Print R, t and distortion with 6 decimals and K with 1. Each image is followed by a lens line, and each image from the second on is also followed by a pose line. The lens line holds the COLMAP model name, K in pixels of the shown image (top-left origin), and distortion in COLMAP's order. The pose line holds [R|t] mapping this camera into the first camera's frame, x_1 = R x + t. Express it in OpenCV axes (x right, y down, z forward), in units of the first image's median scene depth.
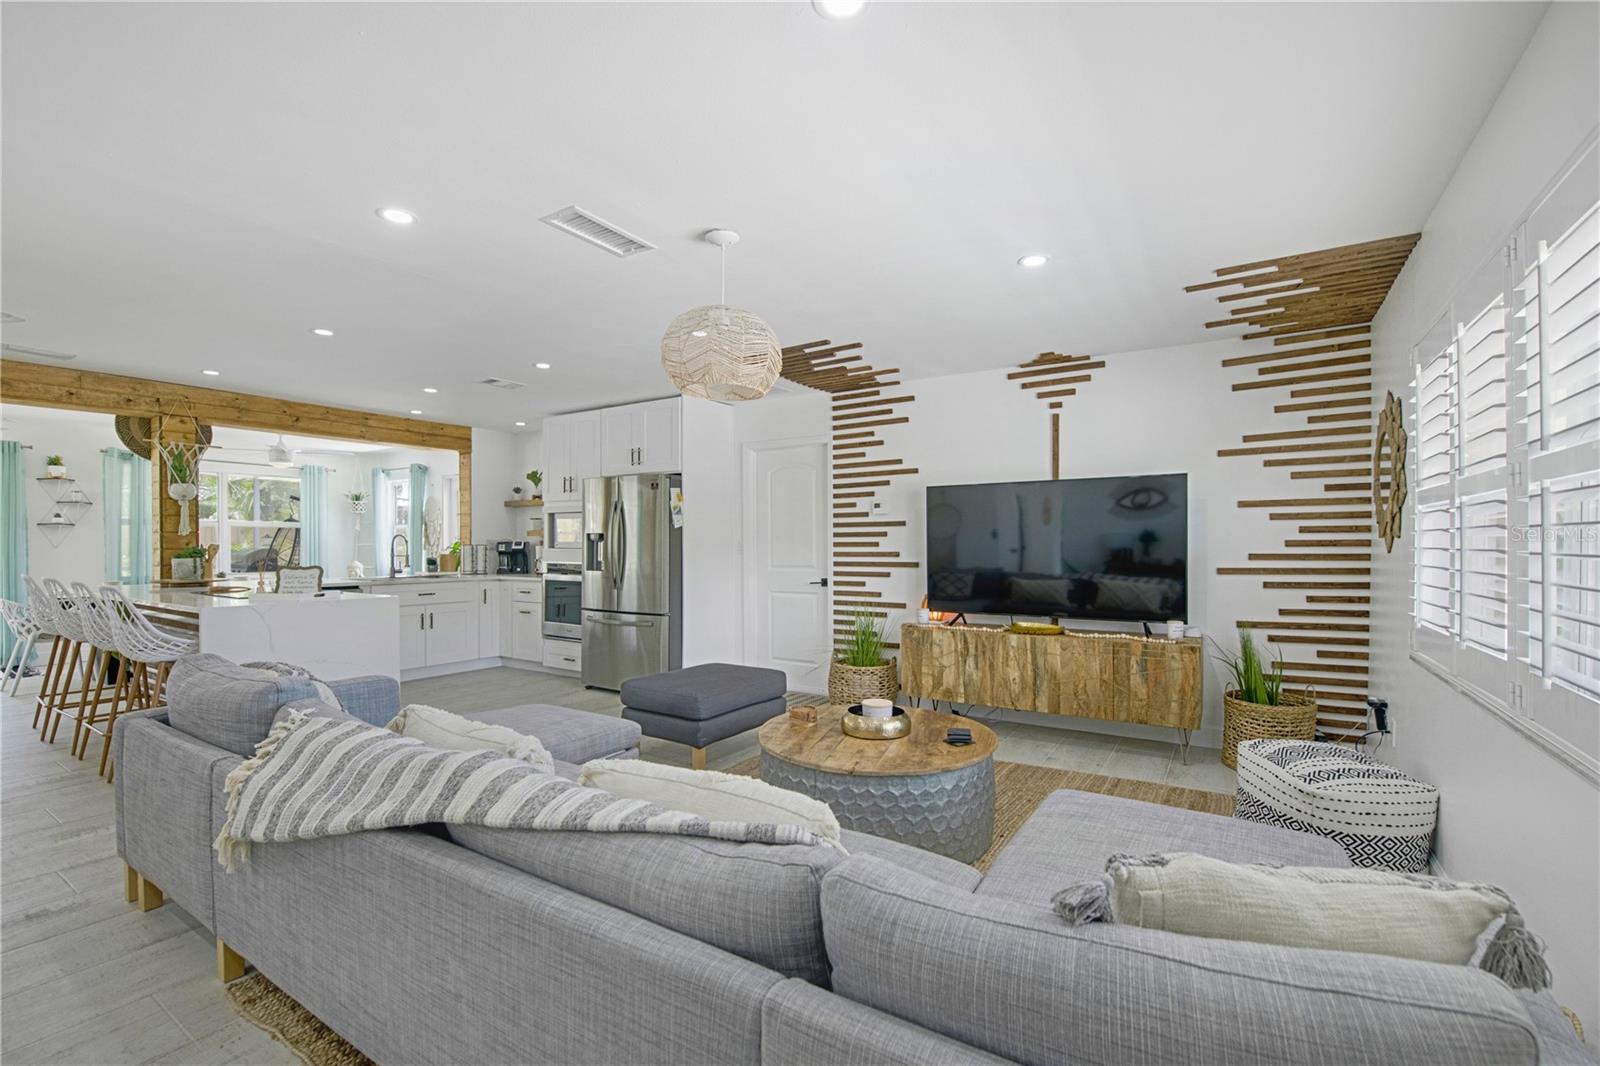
lens RADIAL K [[674.9, 0, 816.9], [0, 674.9, 548.9], [0, 0, 1]] dist [-0.012496, -0.003066]
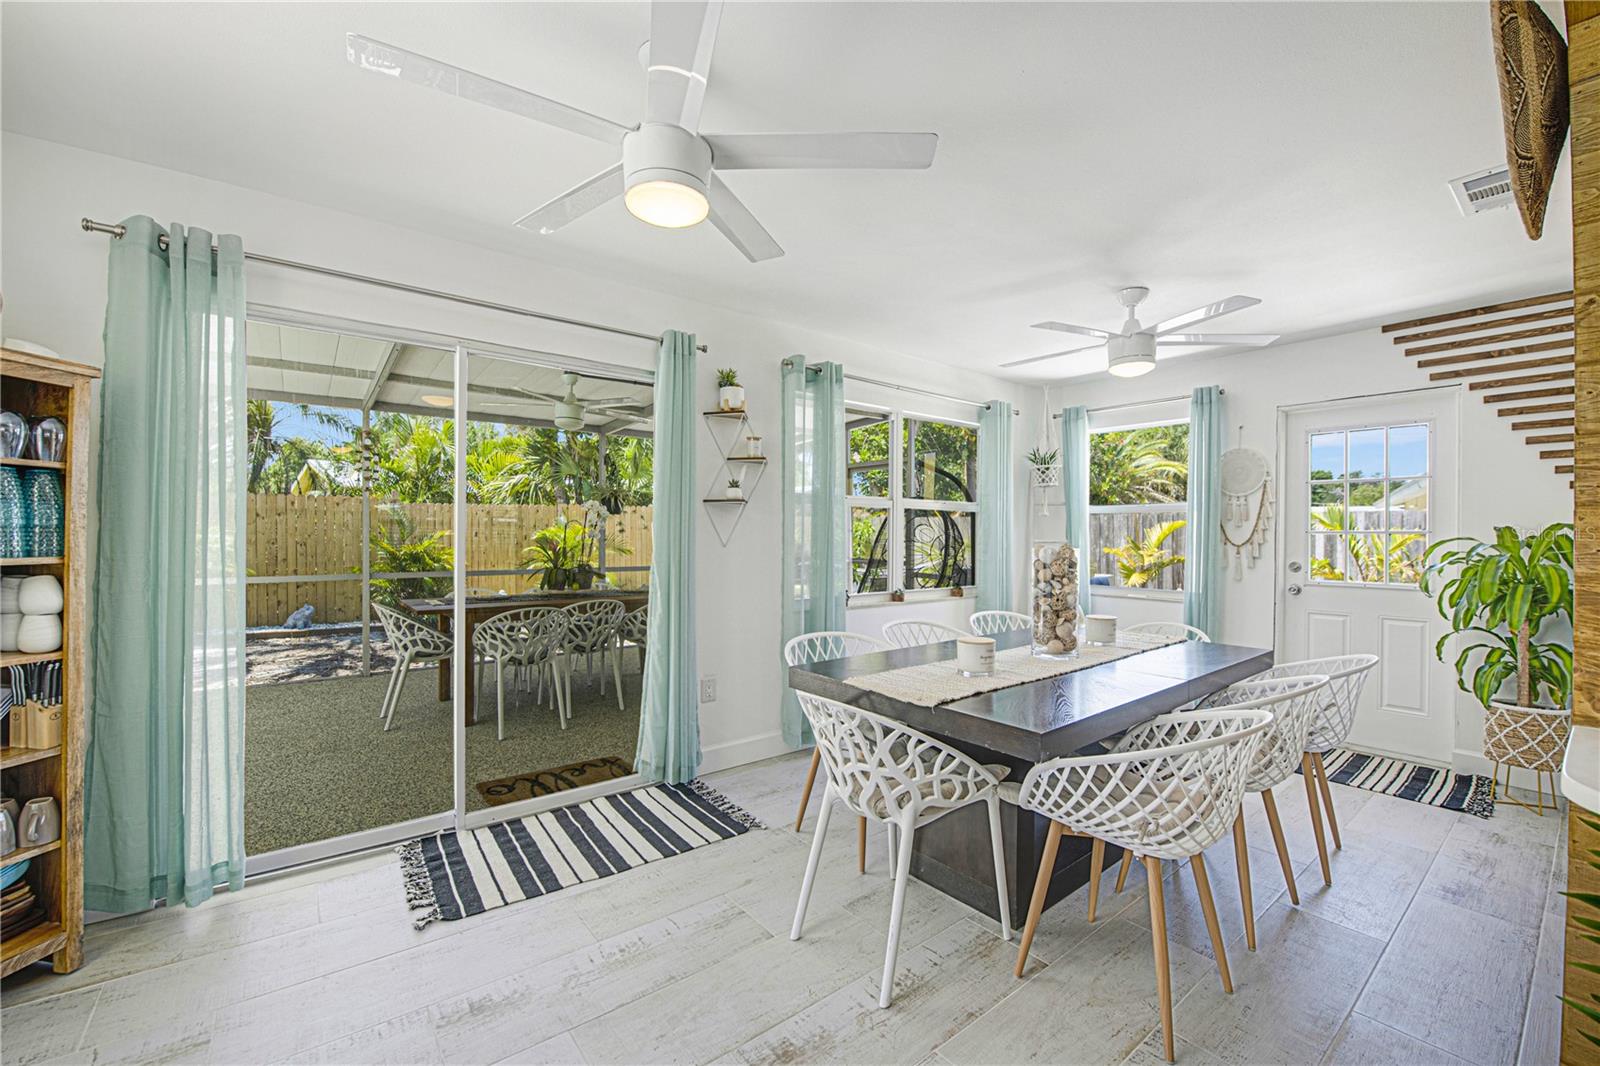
lens RADIAL K [[647.2, 0, 803.8], [0, 647.2, 537.4], [0, 0, 1]] dist [-0.012759, -0.002871]
pose [[0.938696, 0.007560, -0.344663, -1.167722], [-0.008911, 0.999958, -0.002336, -0.010412], [0.344631, 0.005264, 0.938724, 0.688374]]
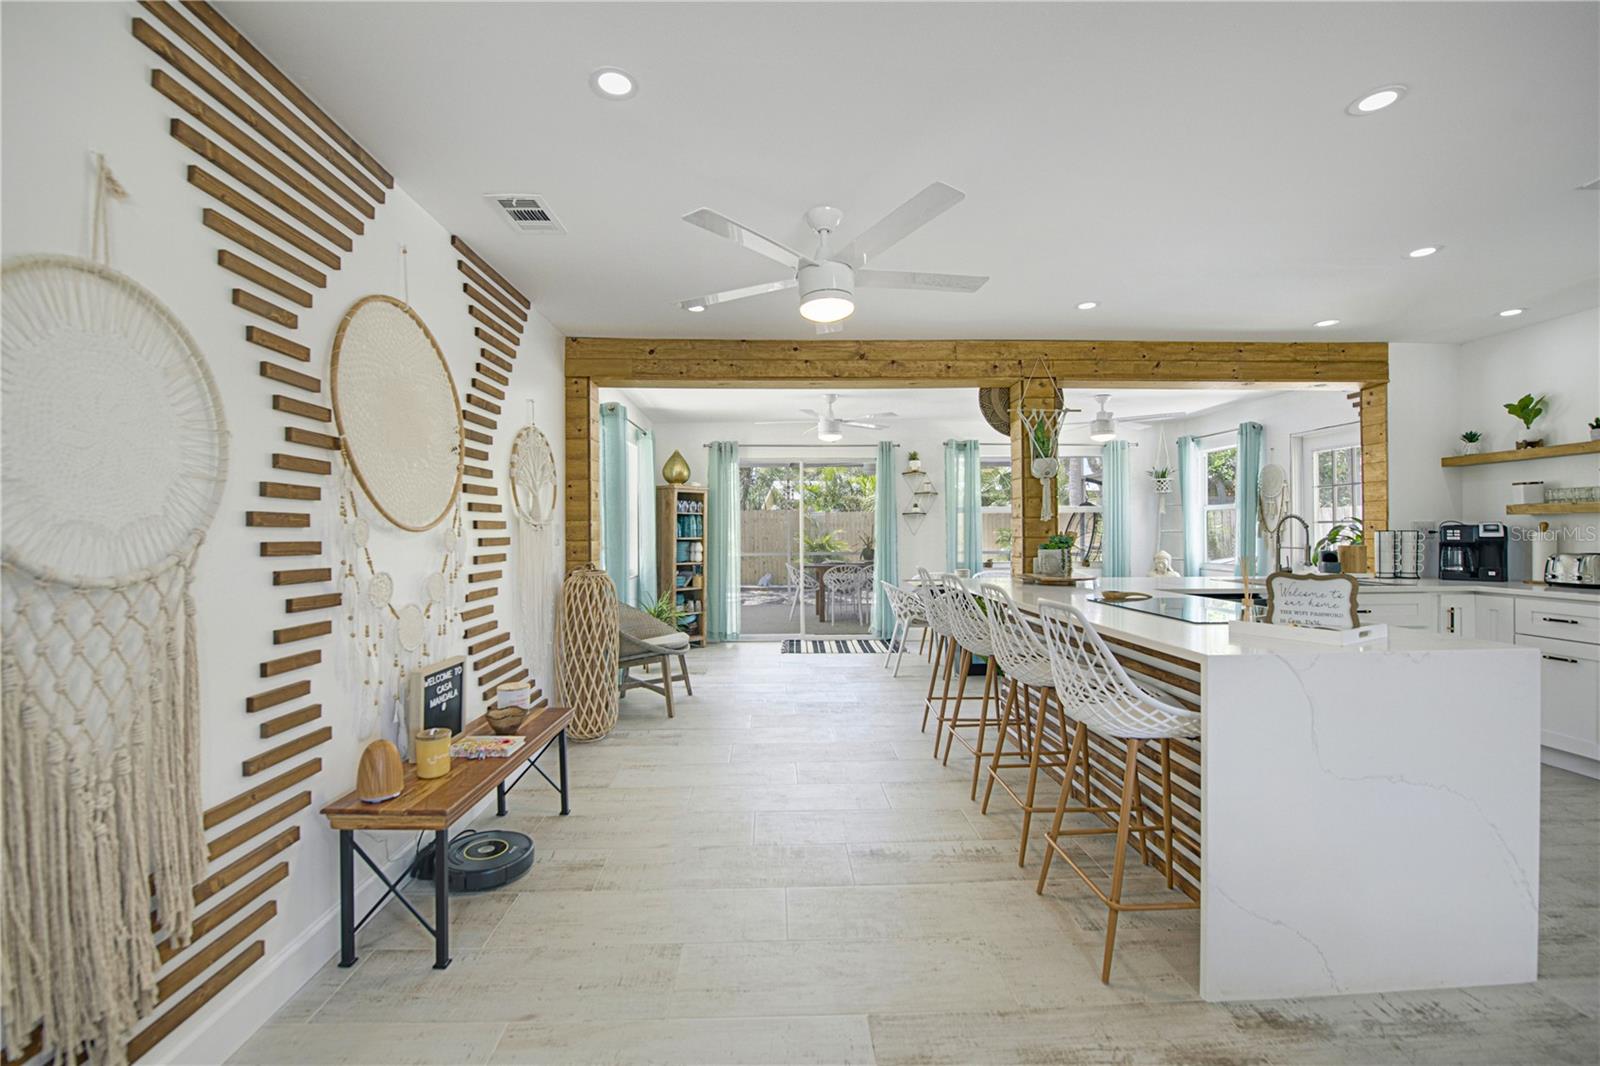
lens RADIAL K [[665.8, 0, 806.3], [0, 665.8, 533.0], [0, 0, 1]] dist [-0.005407, -0.001288]
pose [[0.565191, -0.001512, -0.824959, -0.427950], [0.000540, 0.999999, -0.001463, -0.004520], [0.824960, 0.000381, 0.565191, 0.282099]]
